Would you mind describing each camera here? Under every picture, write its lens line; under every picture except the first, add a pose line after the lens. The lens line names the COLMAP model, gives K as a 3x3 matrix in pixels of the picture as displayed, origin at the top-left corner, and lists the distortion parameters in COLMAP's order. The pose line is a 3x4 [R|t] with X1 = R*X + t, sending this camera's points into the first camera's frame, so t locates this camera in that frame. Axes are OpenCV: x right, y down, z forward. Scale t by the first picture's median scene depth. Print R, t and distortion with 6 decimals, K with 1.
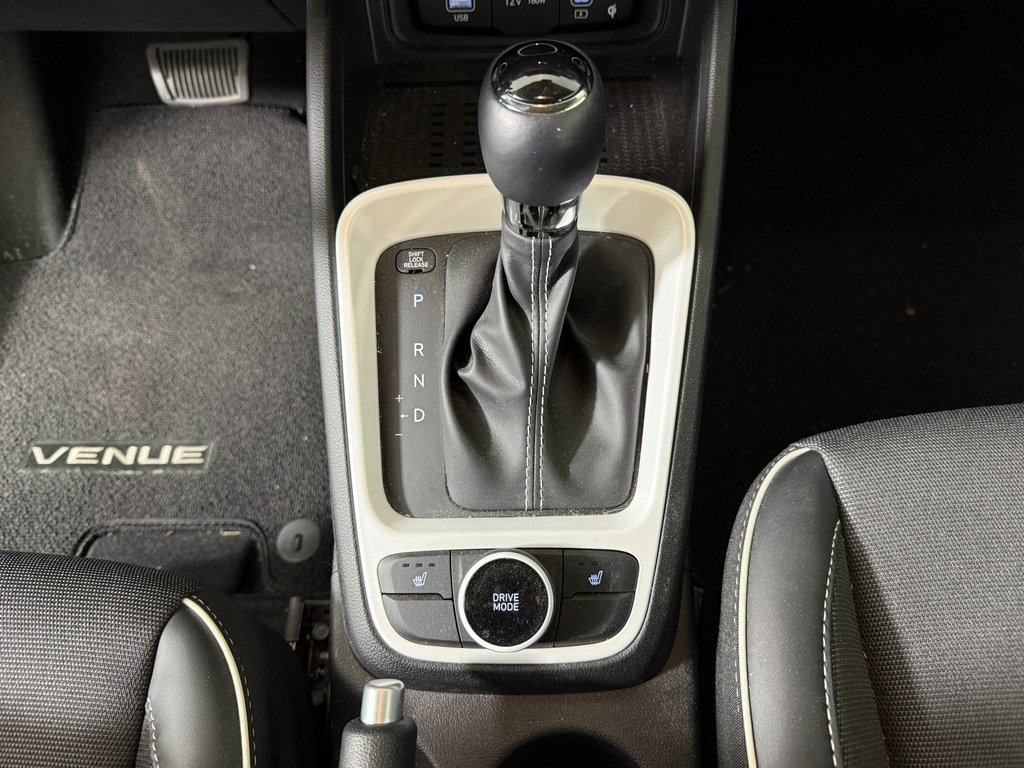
lens RADIAL K [[755.0, 0, 525.4], [0, 755.0, 382.3], [0, 0, 1]] dist [0.004161, -0.000162]
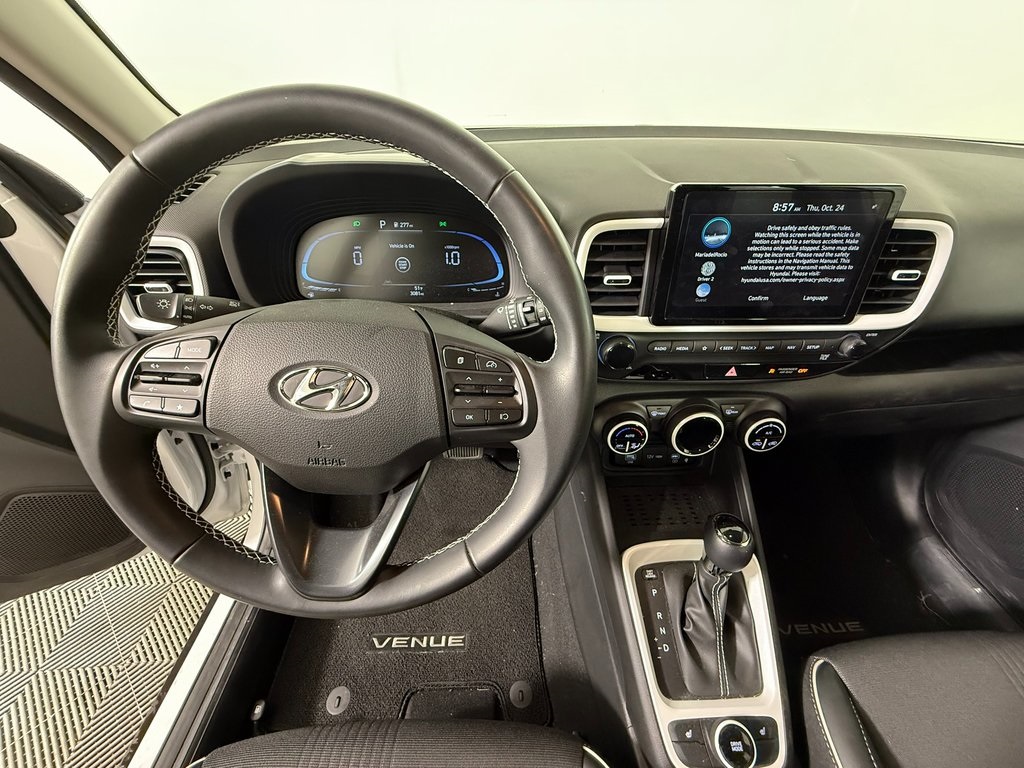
lens RADIAL K [[414.1, 0, 512.0], [0, 414.1, 384.0], [0, 0, 1]] dist [0.011716, 0.000060]
pose [[0.998536, 0.010181, 0.053119, -0.381138], [0.009903, 0.931106, -0.364614, -0.139095], [-0.053172, 0.364607, 0.929642, -0.282426]]
